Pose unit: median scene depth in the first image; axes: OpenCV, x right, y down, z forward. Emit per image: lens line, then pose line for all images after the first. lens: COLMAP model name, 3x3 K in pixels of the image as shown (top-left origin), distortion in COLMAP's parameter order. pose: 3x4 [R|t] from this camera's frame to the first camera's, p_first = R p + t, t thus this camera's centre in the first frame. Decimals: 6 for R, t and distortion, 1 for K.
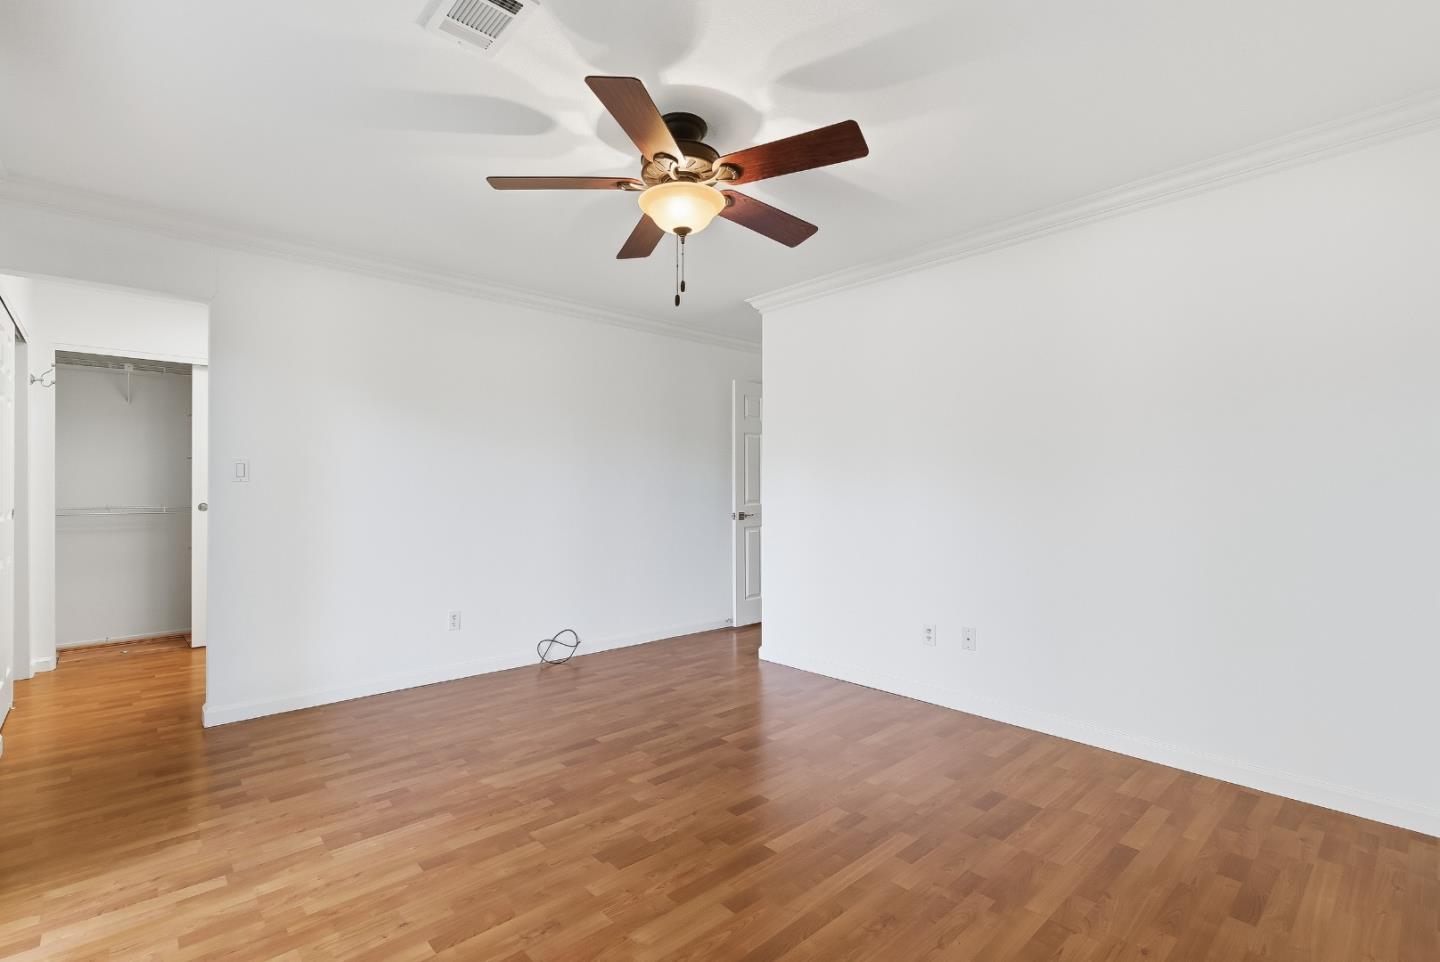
lens RADIAL K [[662.2, 0, 715.7], [0, 662.2, 482.0], [0, 0, 1]] dist [-0.001799, 0.000318]
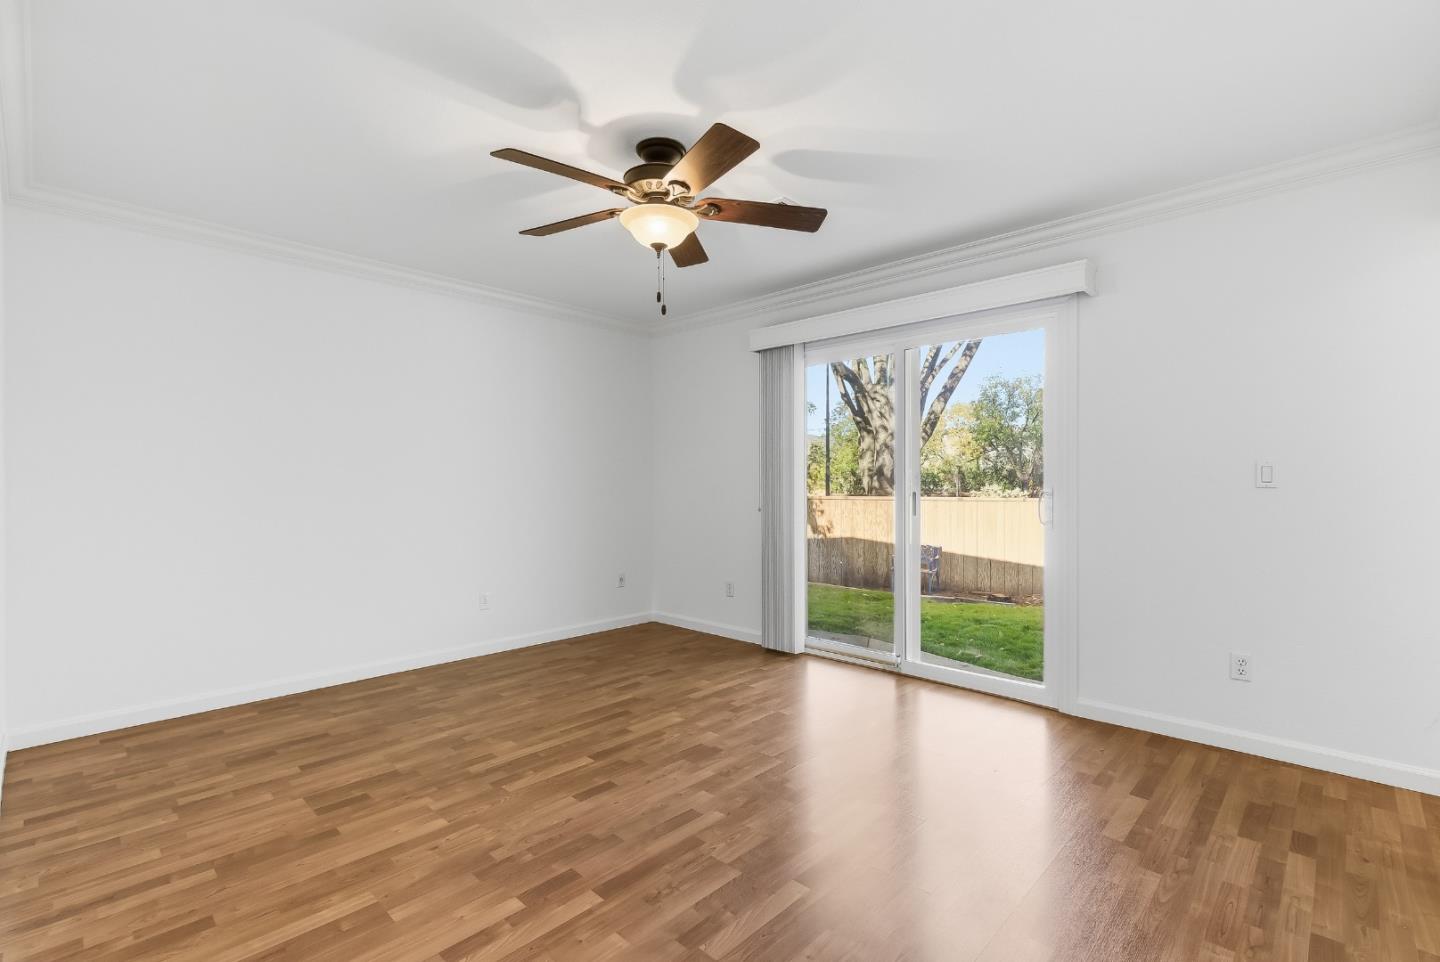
lens RADIAL K [[662.2, 0, 715.7], [0, 662.2, 482.0], [0, 0, 1]] dist [-0.001799, 0.000318]
pose [[-0.997933, 0.001644, -0.064244, -0.074422], [0.002374, 0.999933, -0.011295, 0.024084], [0.064222, -0.011424, -0.997870, 2.140371]]
